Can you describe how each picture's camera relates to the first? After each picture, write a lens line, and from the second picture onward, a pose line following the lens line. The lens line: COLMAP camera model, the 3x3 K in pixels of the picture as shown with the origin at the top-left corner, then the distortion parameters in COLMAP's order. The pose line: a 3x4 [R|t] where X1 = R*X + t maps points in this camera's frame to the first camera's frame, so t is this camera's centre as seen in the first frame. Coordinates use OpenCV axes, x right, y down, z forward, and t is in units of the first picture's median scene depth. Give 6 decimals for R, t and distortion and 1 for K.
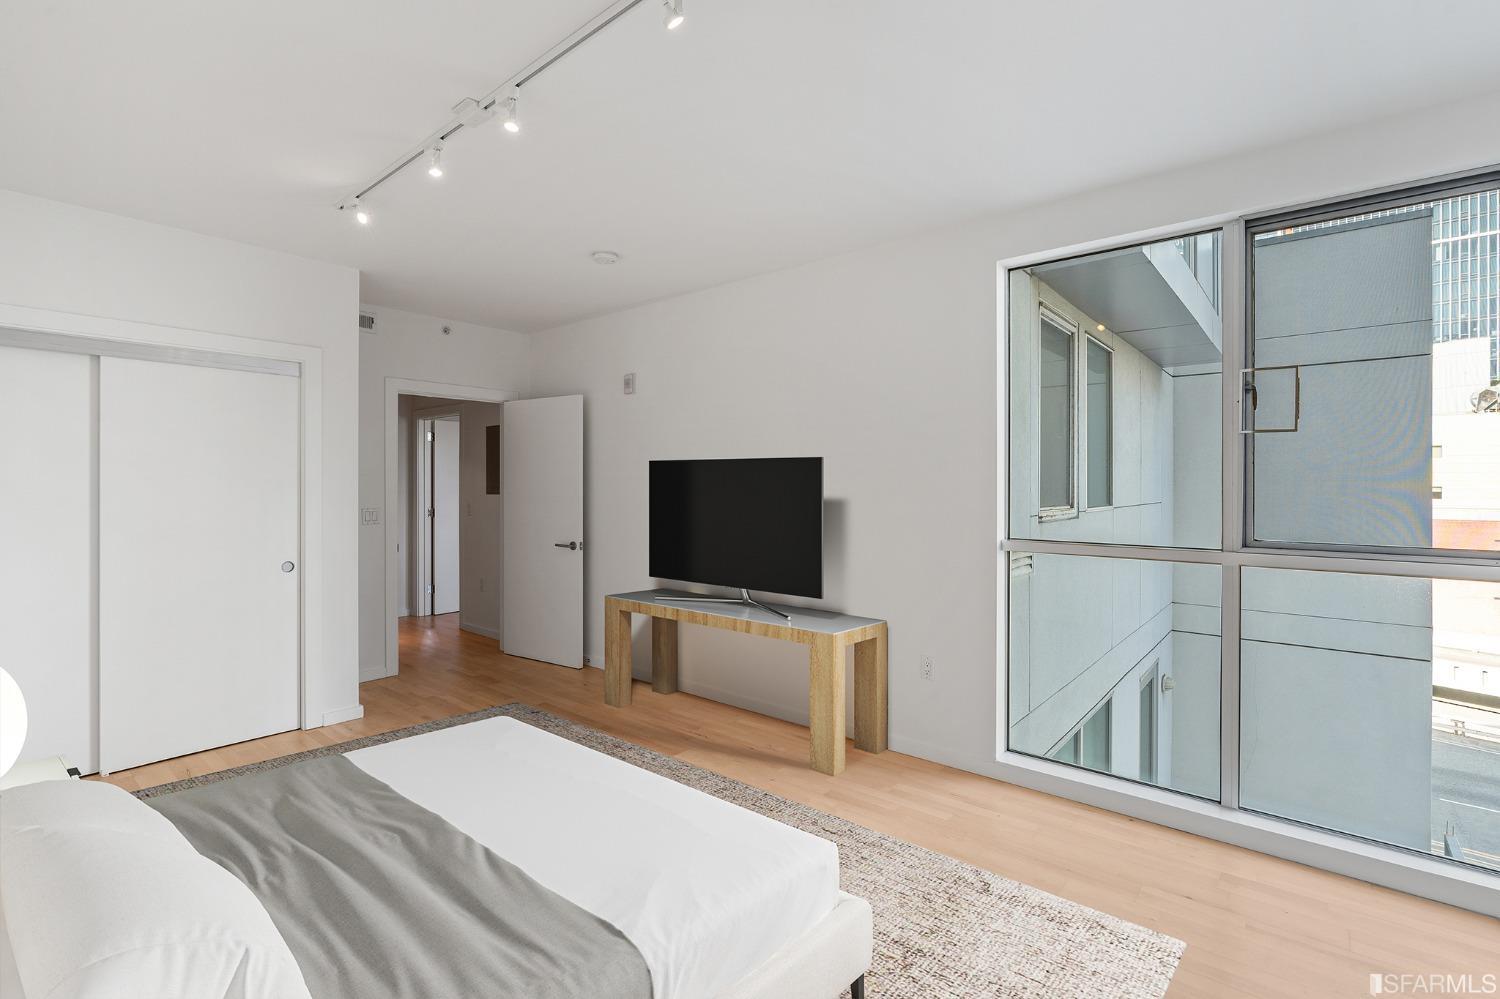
lens RADIAL K [[680.8, 0, 752.2], [0, 680.8, 479.6], [0, 0, 1]] dist [-0.003033, -0.000004]
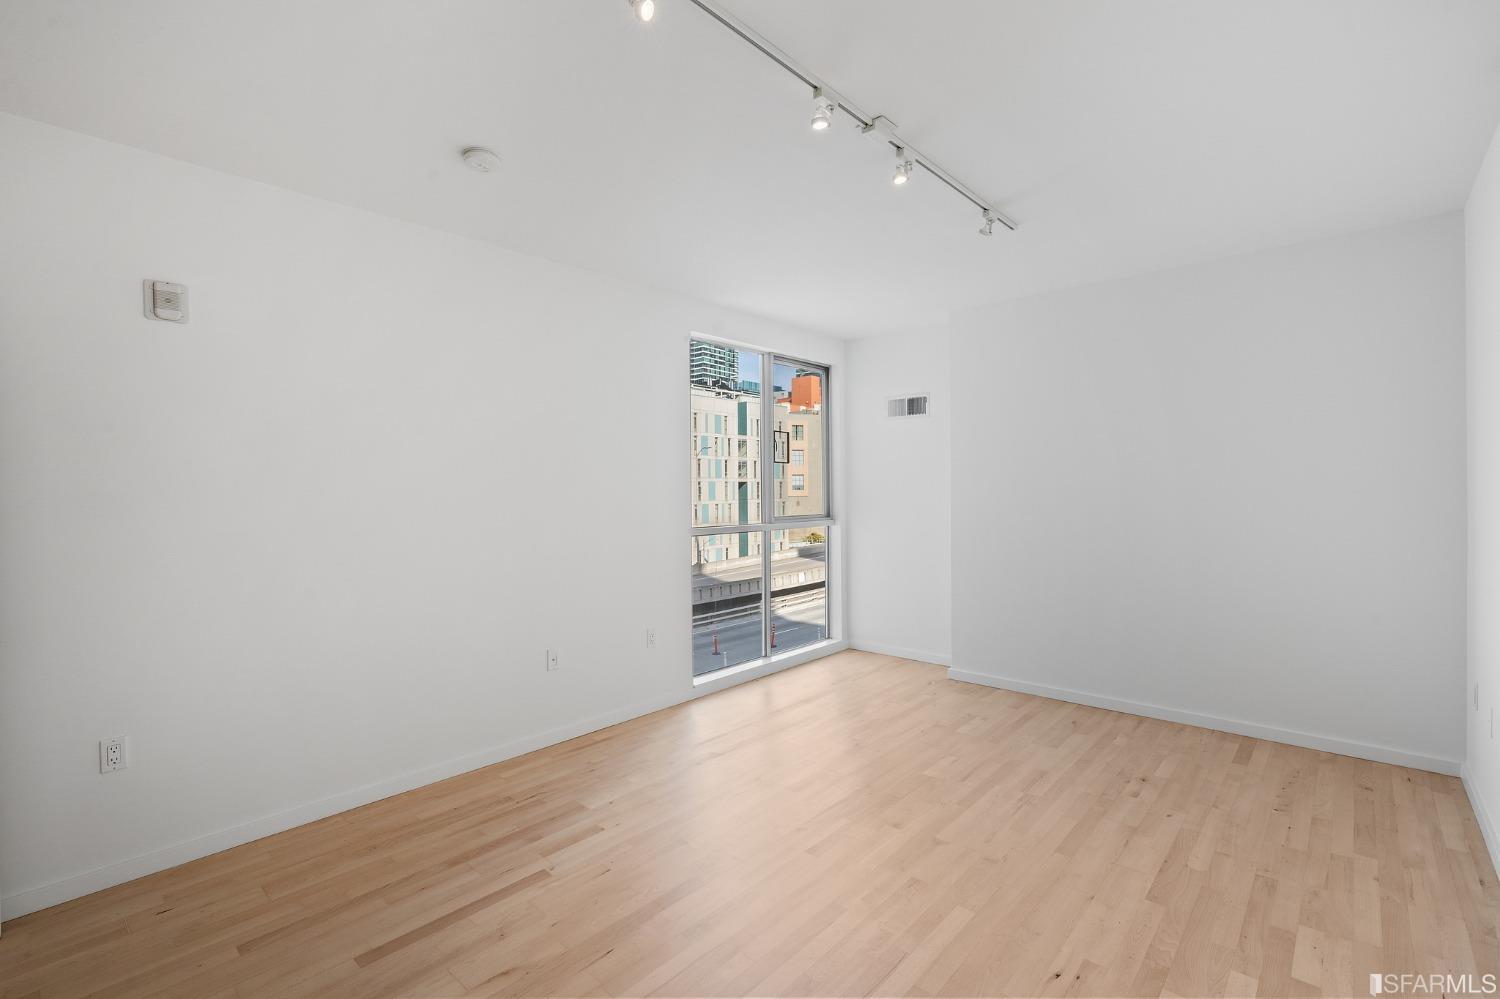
lens RADIAL K [[680.8, 0, 752.2], [0, 680.8, 479.6], [0, 0, 1]] dist [-0.003033, -0.000004]
pose [[0.033701, 0.011492, 0.999366, -0.816735], [0.002083, 0.999931, -0.011569, 0.002346], [-0.999430, 0.002471, 0.033674, 0.646680]]
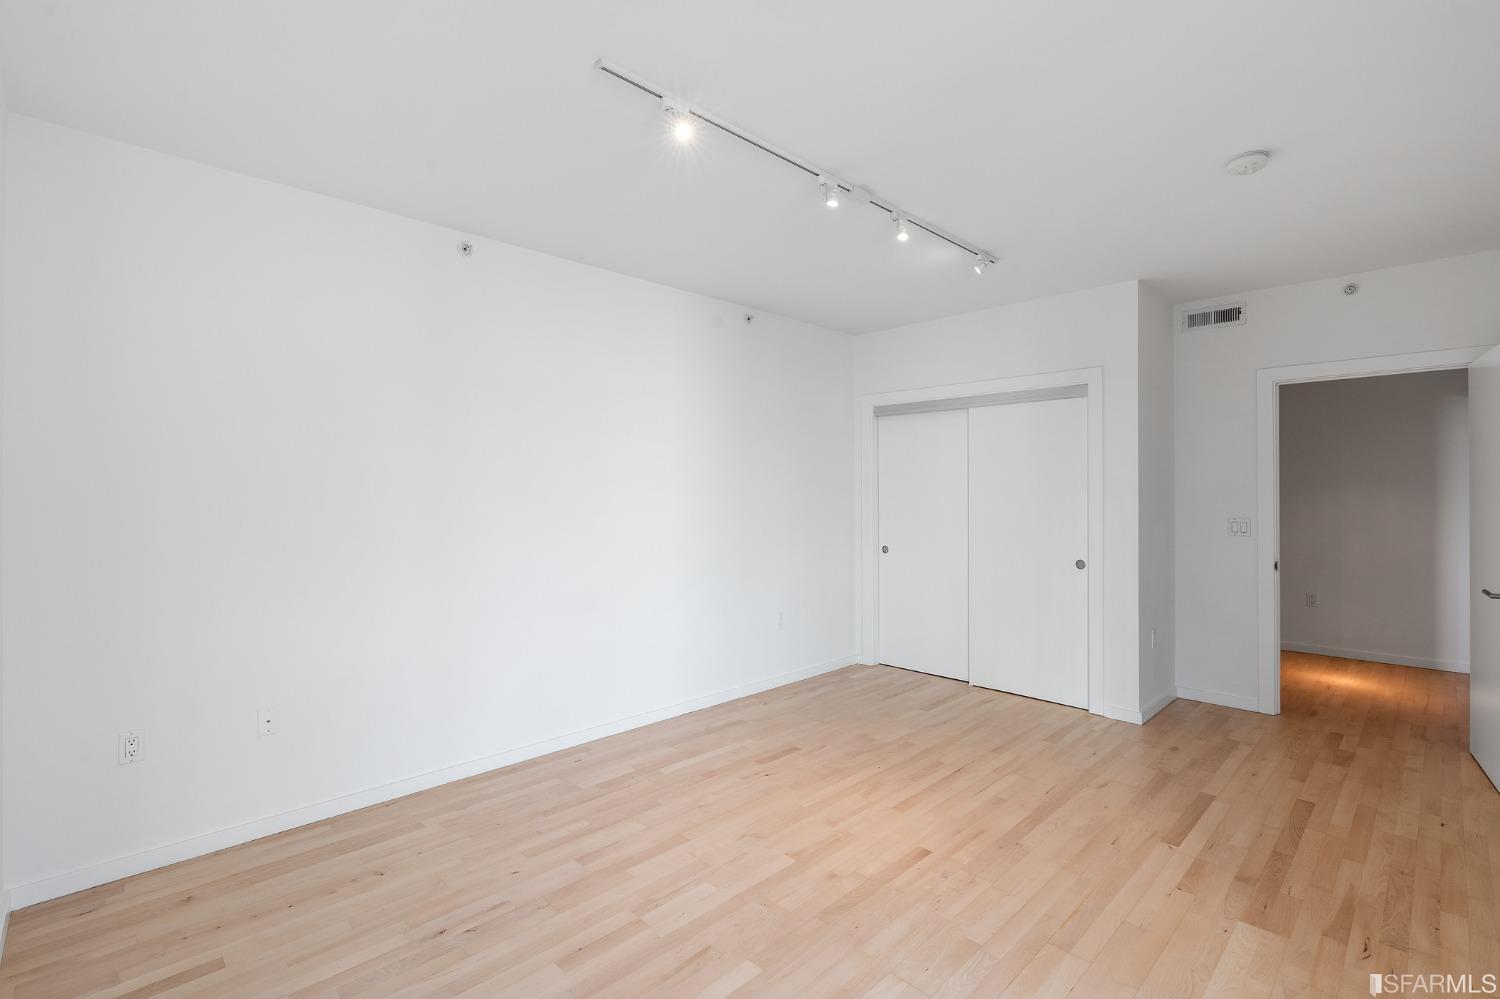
lens RADIAL K [[681.4, 0, 753.6], [0, 681.4, 493.6], [0, 0, 1]] dist [-0.002792, 0.000044]
pose [[-0.094985, -0.000149, -0.995479, 0.468542], [0.009074, 0.999958, -0.001016, 0.004515], [0.995437, -0.009130, -0.094980, 0.517278]]
